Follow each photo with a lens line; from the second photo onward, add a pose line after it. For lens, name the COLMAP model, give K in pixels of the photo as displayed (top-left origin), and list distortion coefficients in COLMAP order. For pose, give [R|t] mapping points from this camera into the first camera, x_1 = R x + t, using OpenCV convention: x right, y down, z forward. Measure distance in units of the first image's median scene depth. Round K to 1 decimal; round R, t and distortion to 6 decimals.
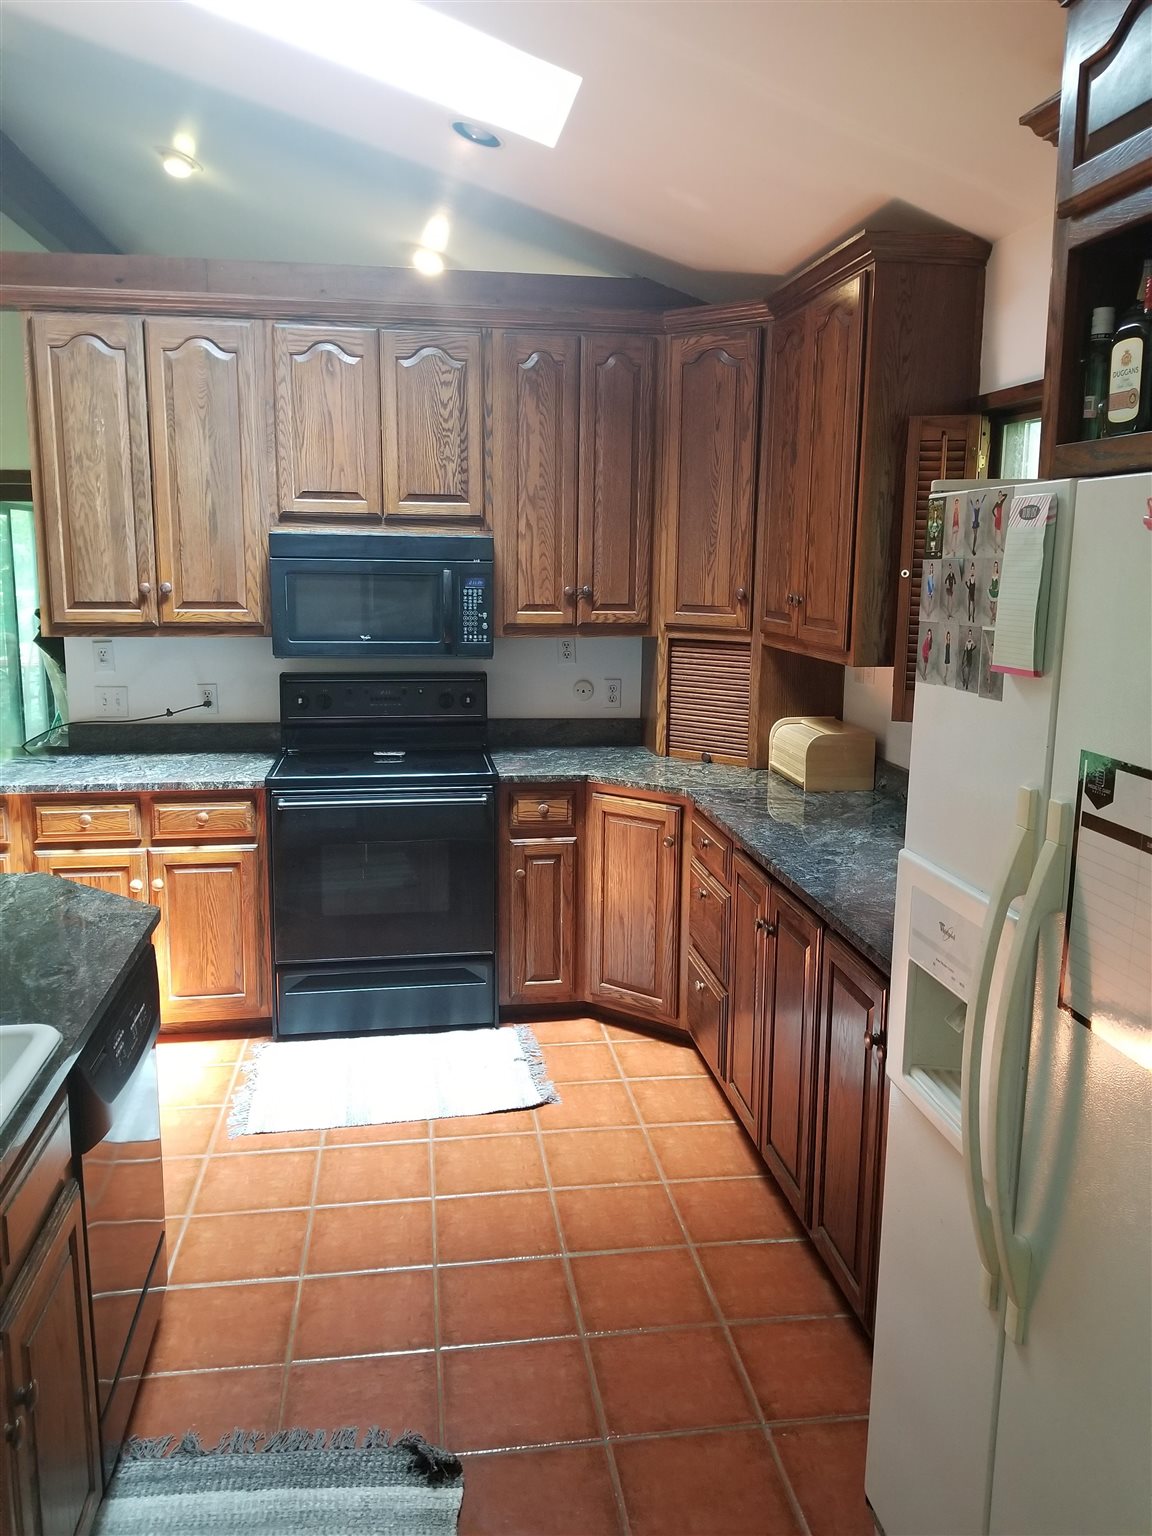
lens RADIAL K [[1191.5, 0, 575.2], [0, 1191.5, 759.6], [0, 0, 1]] dist [0.055052, -0.083843]
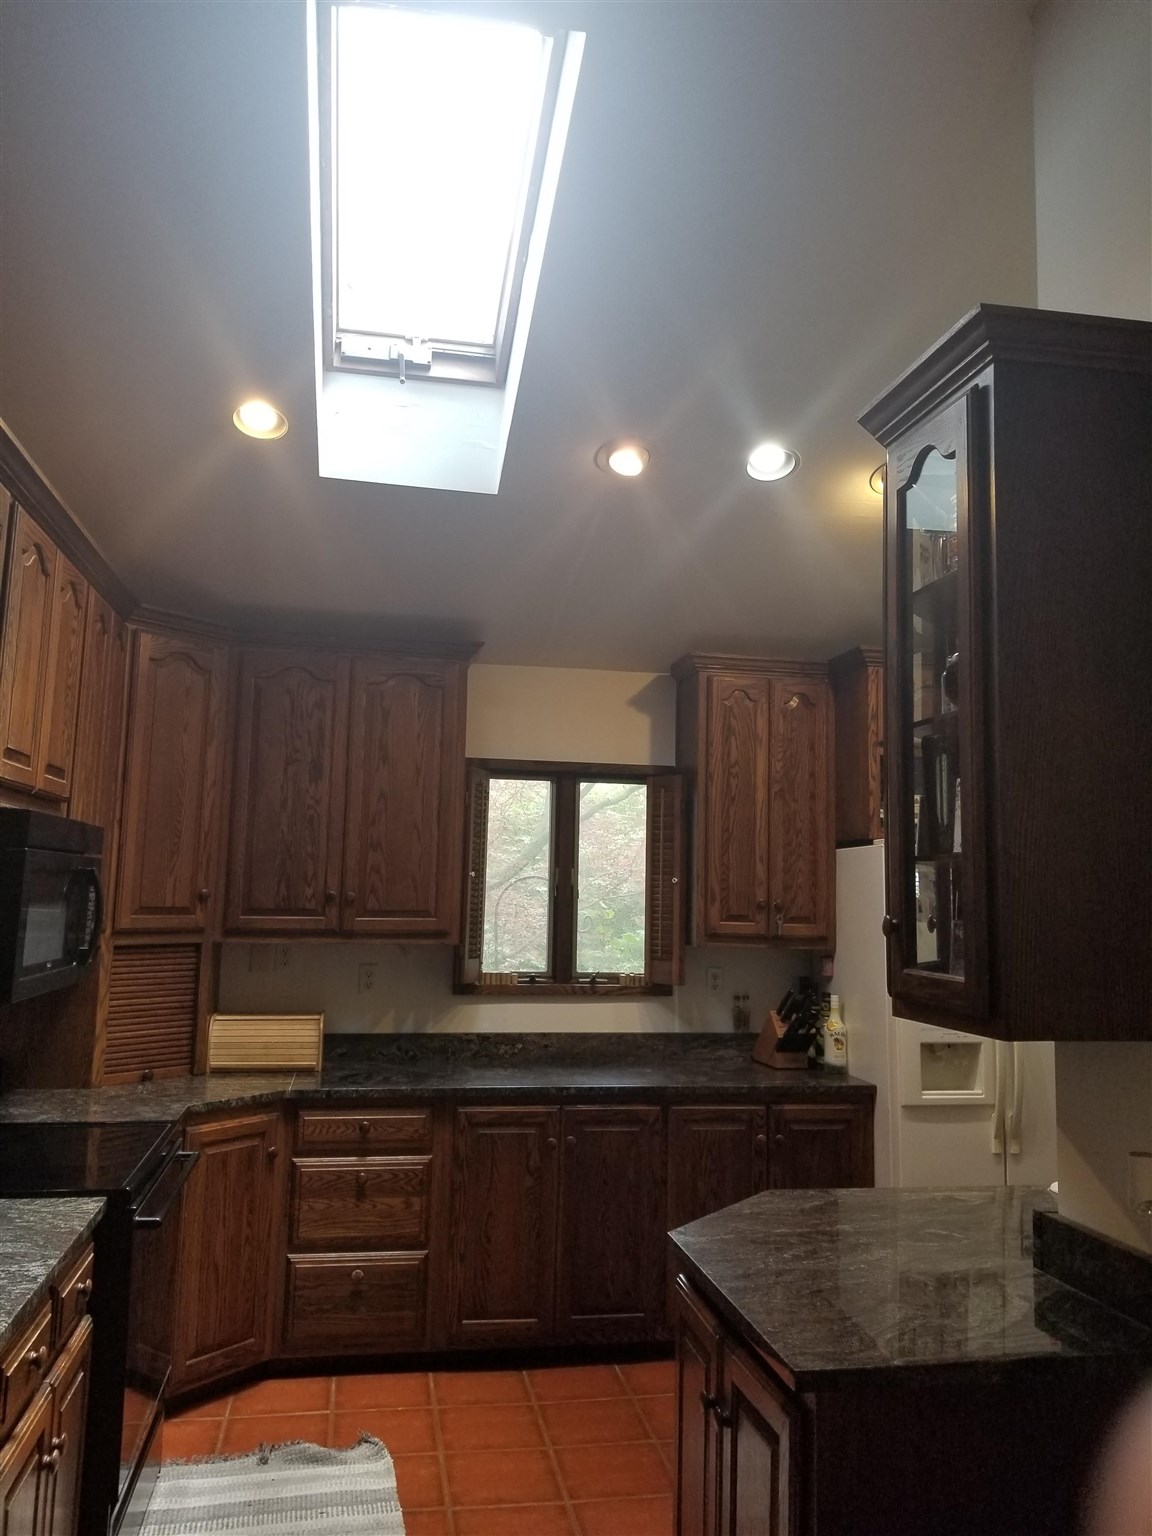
lens RADIAL K [[1205.8, 0, 580.7], [0, 1205.8, 736.8], [0, 0, 1]] dist [0.058279, -0.102568]
pose [[-0.033900, 0.113632, 0.992944, -1.551804], [0.149911, 0.982853, -0.107360, -0.192550], [-0.988118, 0.145214, -0.050354, 1.241624]]
